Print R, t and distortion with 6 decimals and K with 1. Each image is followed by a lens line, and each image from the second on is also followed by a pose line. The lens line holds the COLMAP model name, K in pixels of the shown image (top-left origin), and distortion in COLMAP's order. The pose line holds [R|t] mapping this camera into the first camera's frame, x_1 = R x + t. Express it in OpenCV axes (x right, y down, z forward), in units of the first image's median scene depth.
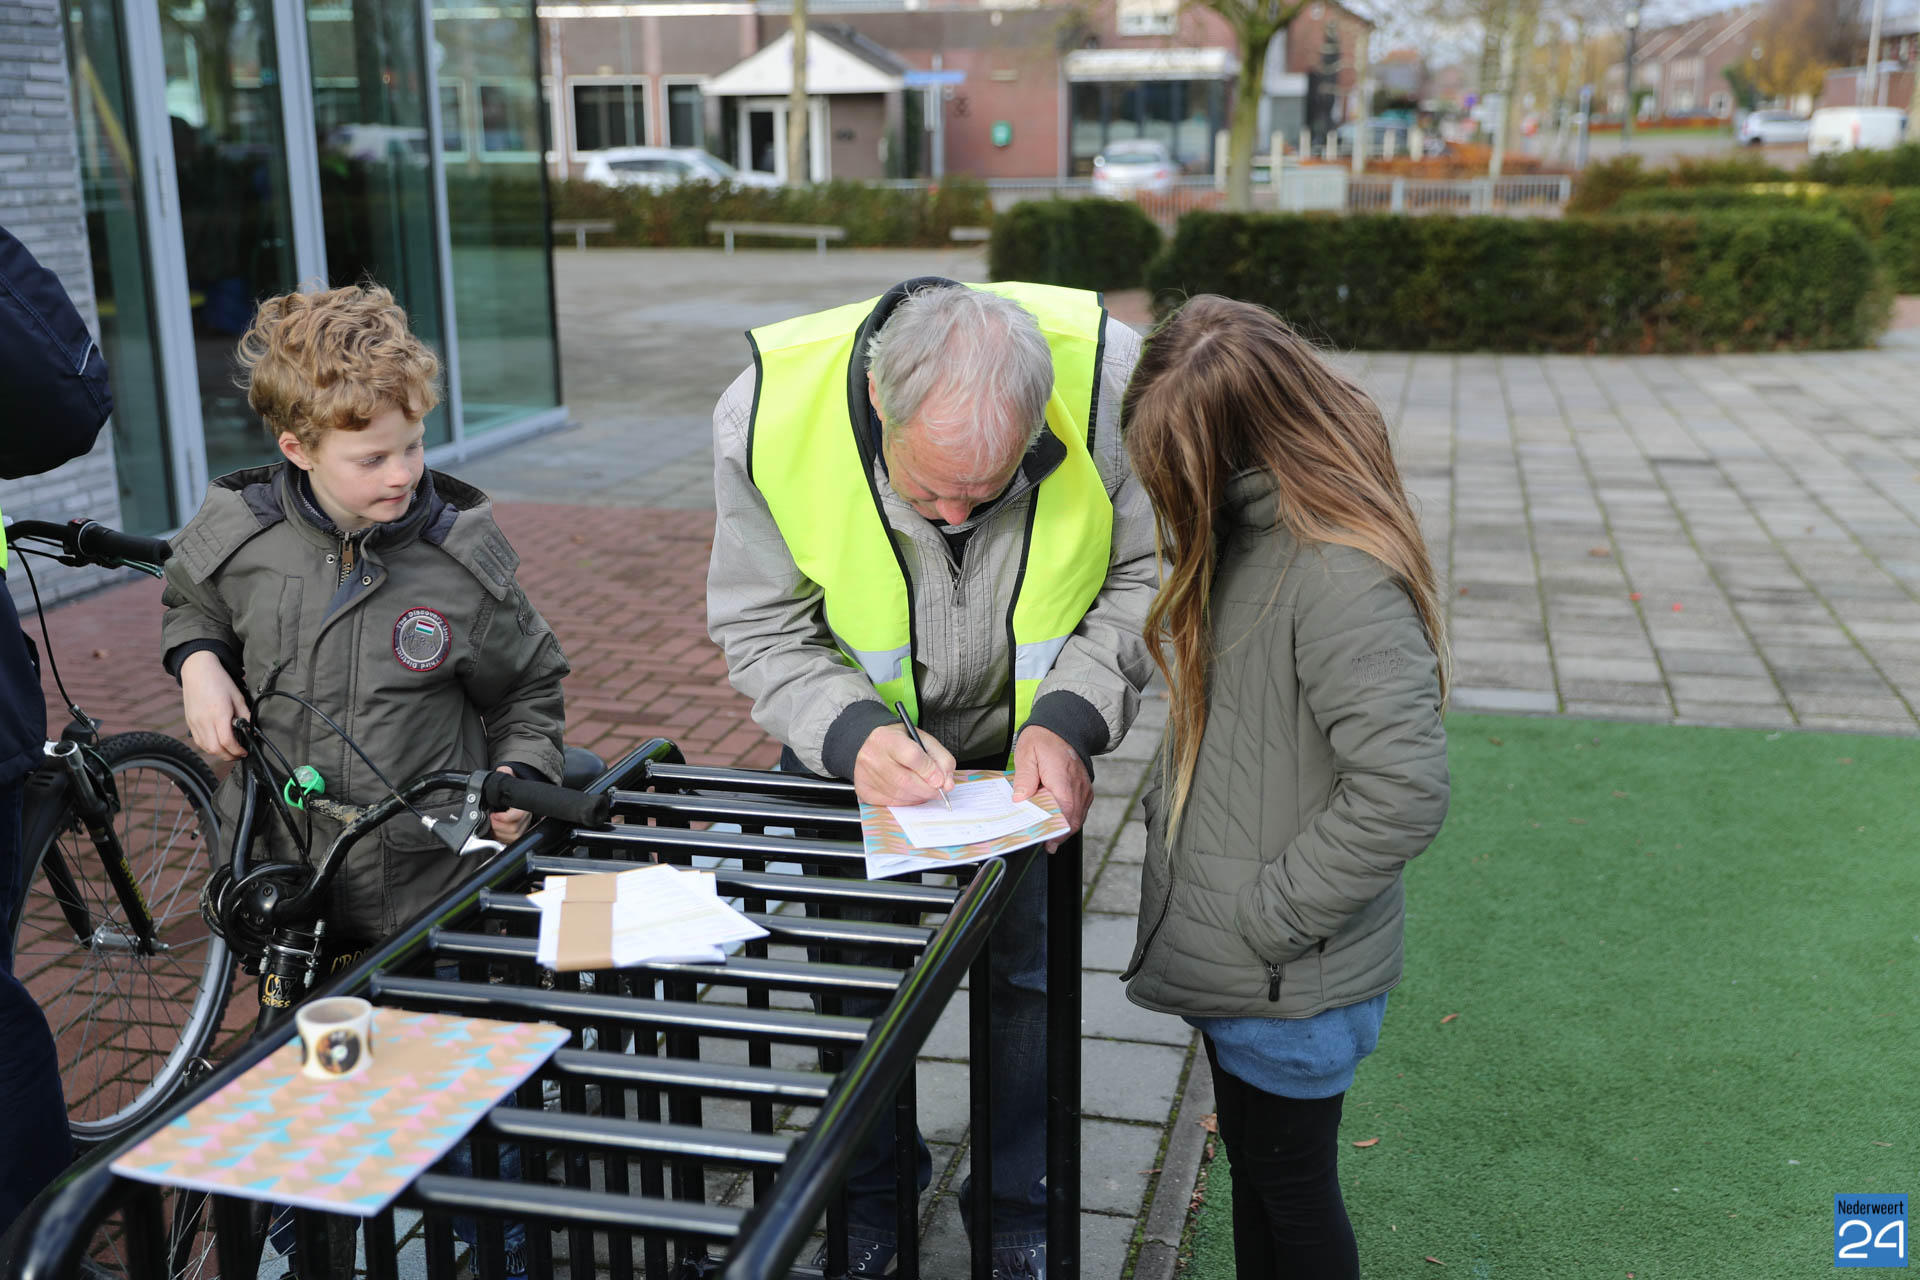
lens RADIAL K [[2068.5, 0, 960.0], [0, 2068.5, 640.0], [0, 0, 1]] dist [0.046214, 0.012221]
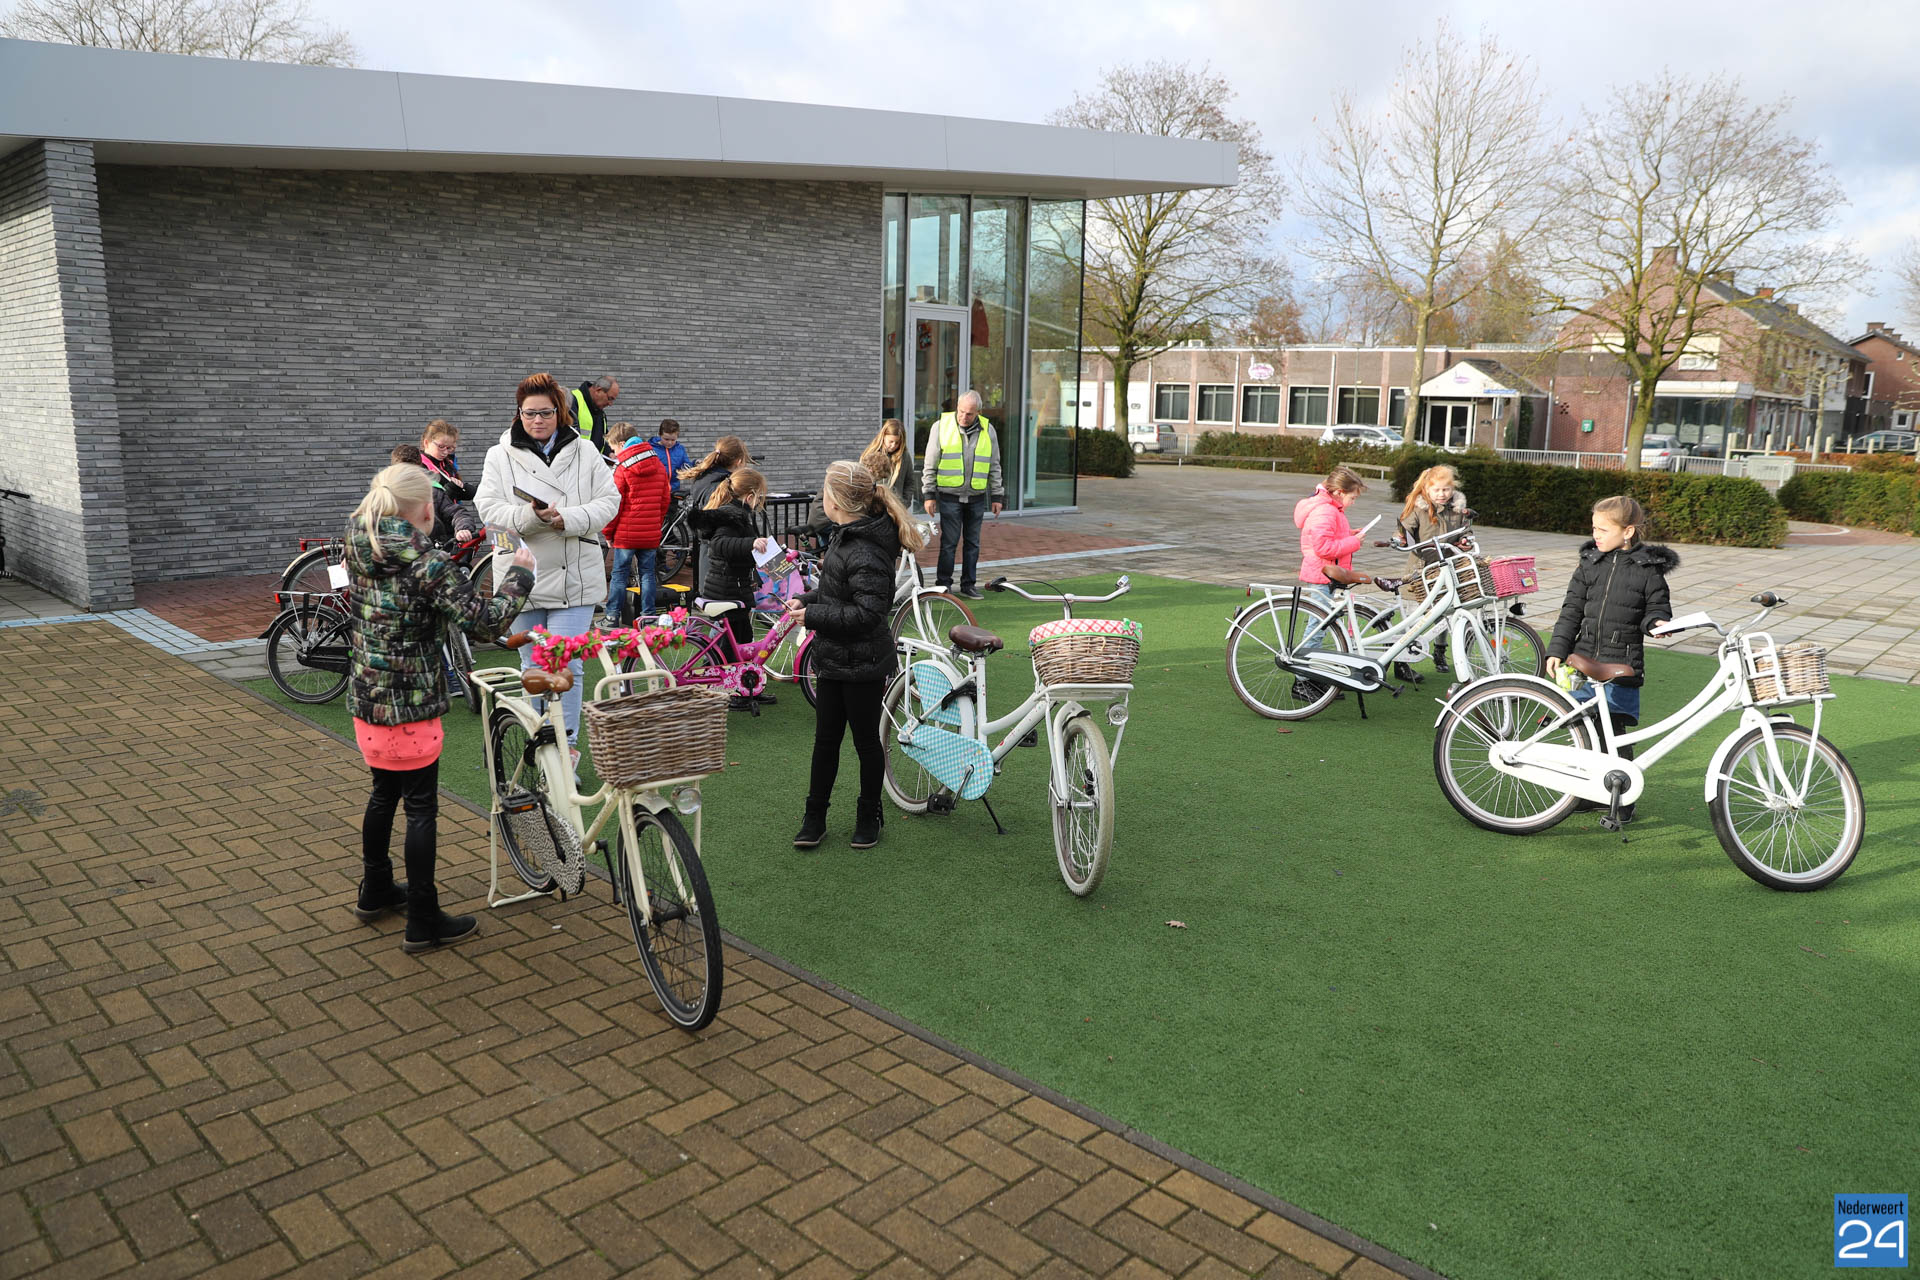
lens RADIAL K [[1310.5, 0, 960.0], [0, 1310.5, 640.0], [0, 0, 1]] dist [-0.105591, 0.080183]
pose [[0.858453, 0.120716, -0.498484, 0.387376], [-0.153270, 0.987875, -0.024720, 0.085544], [0.489456, 0.097624, 0.866546, -0.362331]]
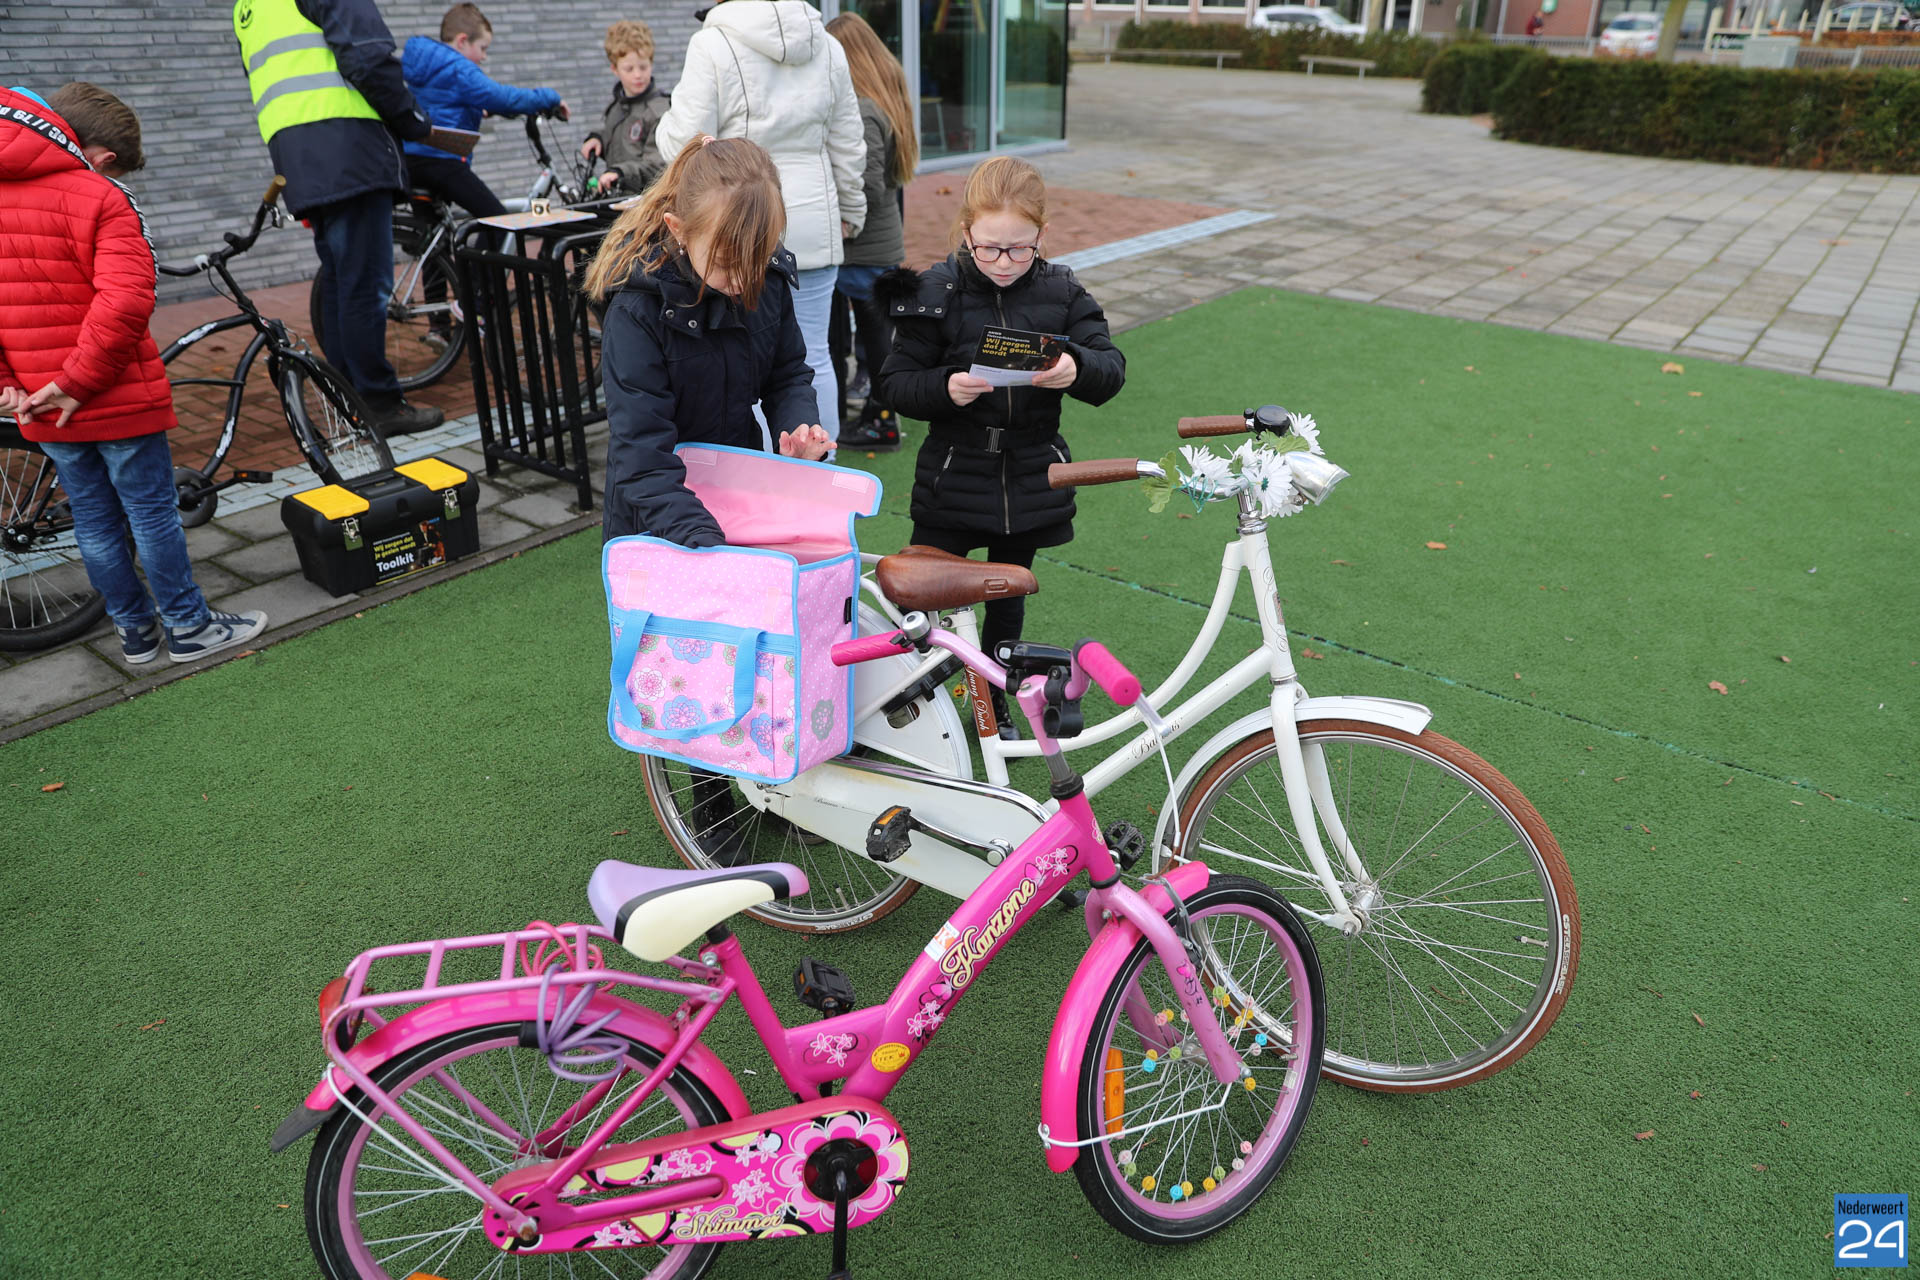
lens RADIAL K [[1310.5, 0, 960.0], [0, 1310.5, 640.0], [0, 0, 1]] dist [-0.105591, 0.080183]
pose [[0.912011, 0.197916, -0.359256, 0.162611], [-0.111944, 0.962735, 0.246193, 0.031912], [0.394593, -0.184314, 0.900180, -0.116916]]
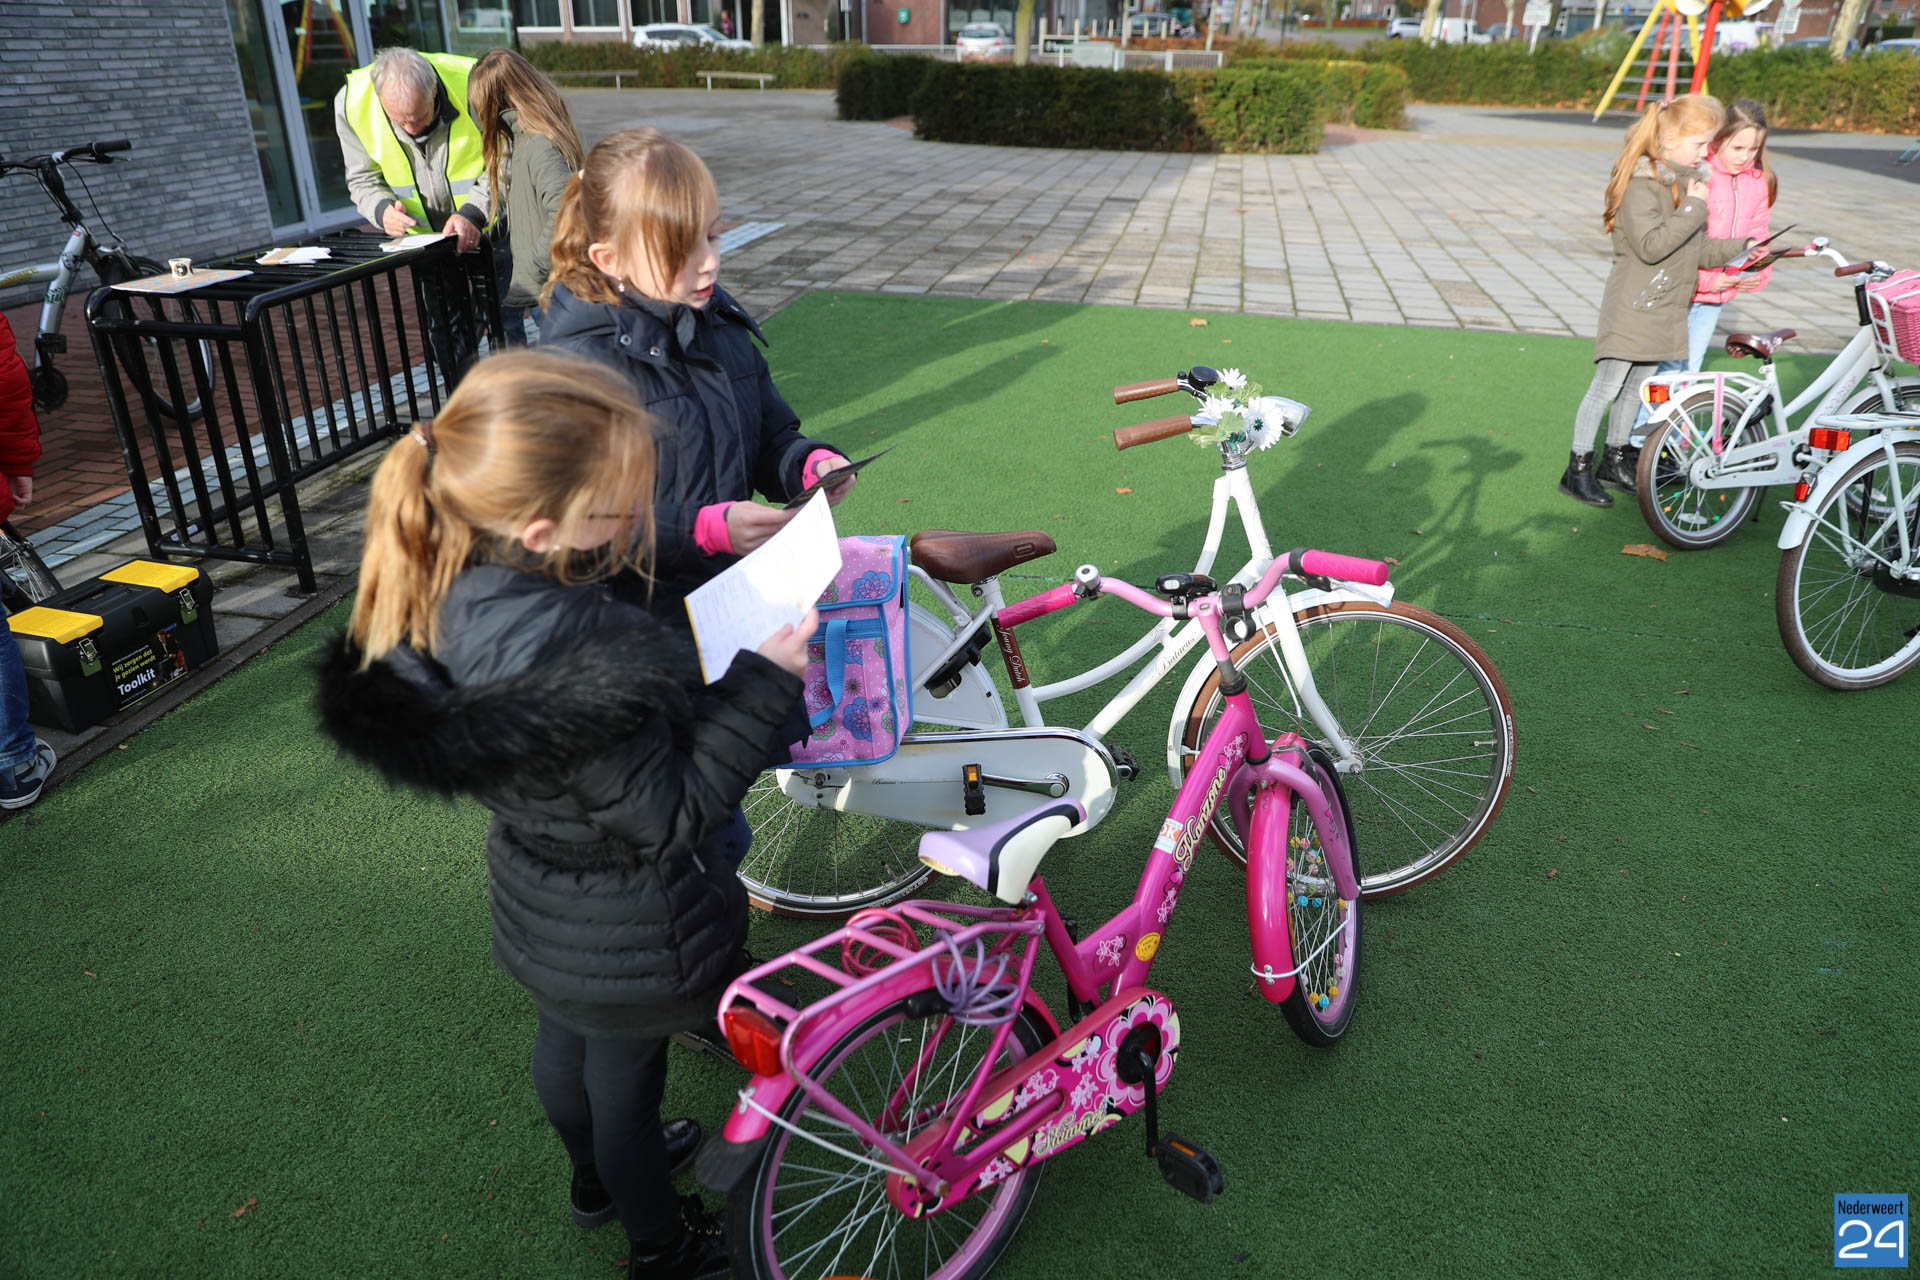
lens RADIAL K [[1310.5, 0, 960.0], [0, 1310.5, 640.0], [0, 0, 1]] dist [-0.105591, 0.080183]
pose [[0.999474, 0.003381, 0.032250, 0.105601], [-0.010096, 0.977564, 0.210397, 0.037474], [-0.030815, -0.210612, 0.977084, -0.142595]]
